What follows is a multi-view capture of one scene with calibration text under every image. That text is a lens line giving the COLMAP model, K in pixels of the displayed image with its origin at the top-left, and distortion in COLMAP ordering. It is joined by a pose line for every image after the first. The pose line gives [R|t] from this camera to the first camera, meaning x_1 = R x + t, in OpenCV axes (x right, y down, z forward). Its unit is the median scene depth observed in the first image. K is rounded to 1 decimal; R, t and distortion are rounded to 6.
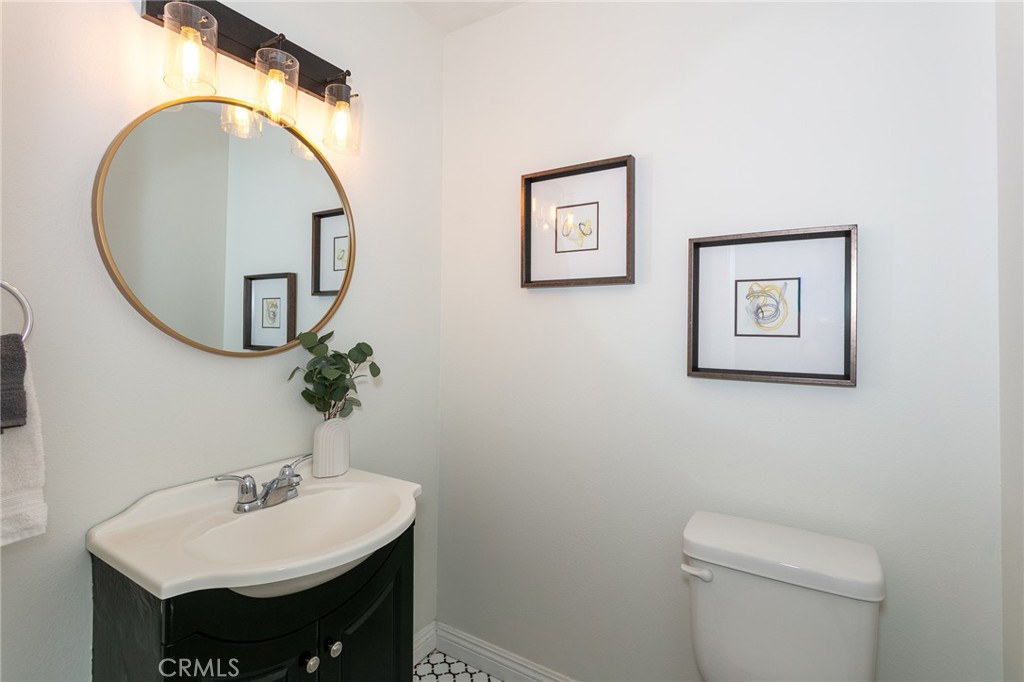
lens RADIAL K [[479.8, 0, 516.6], [0, 479.8, 332.8], [0, 0, 1]] dist [-0.002353, 0.000119]
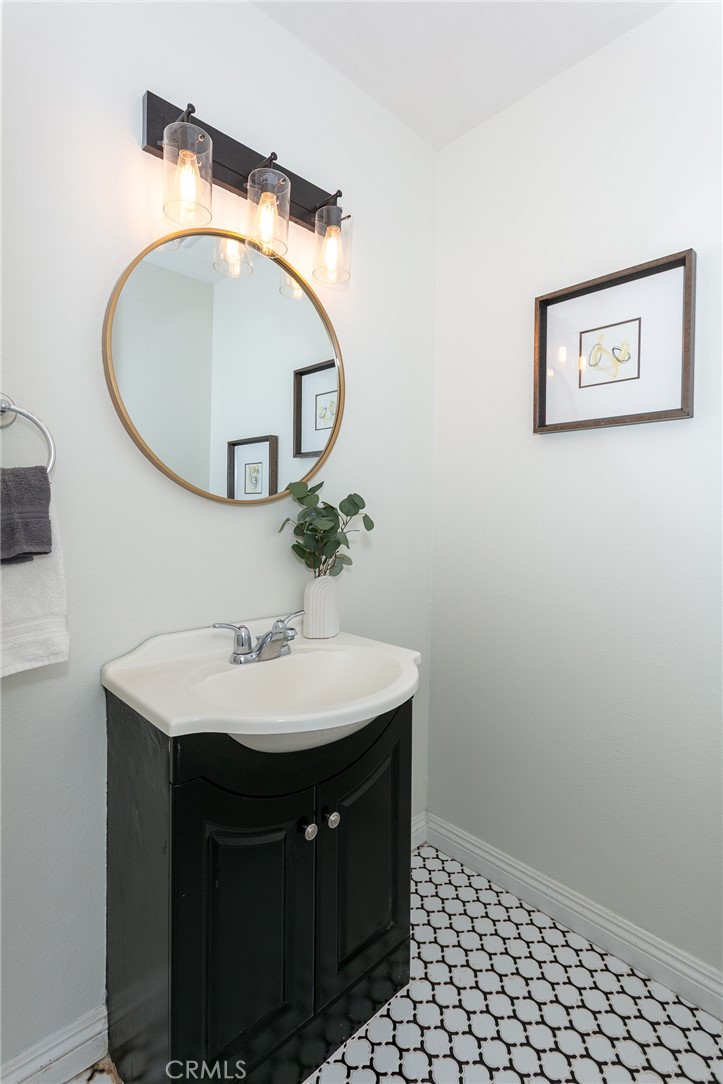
lens RADIAL K [[507.9, 0, 352.9], [0, 507.9, 539.8], [0, 0, 1]] dist [-0.002353, 0.000119]
pose [[0.967611, 0.012743, -0.252124, -0.088606], [-0.005341, 0.999535, 0.030022, 0.084899], [0.252390, -0.027703, 0.967229, 0.079472]]
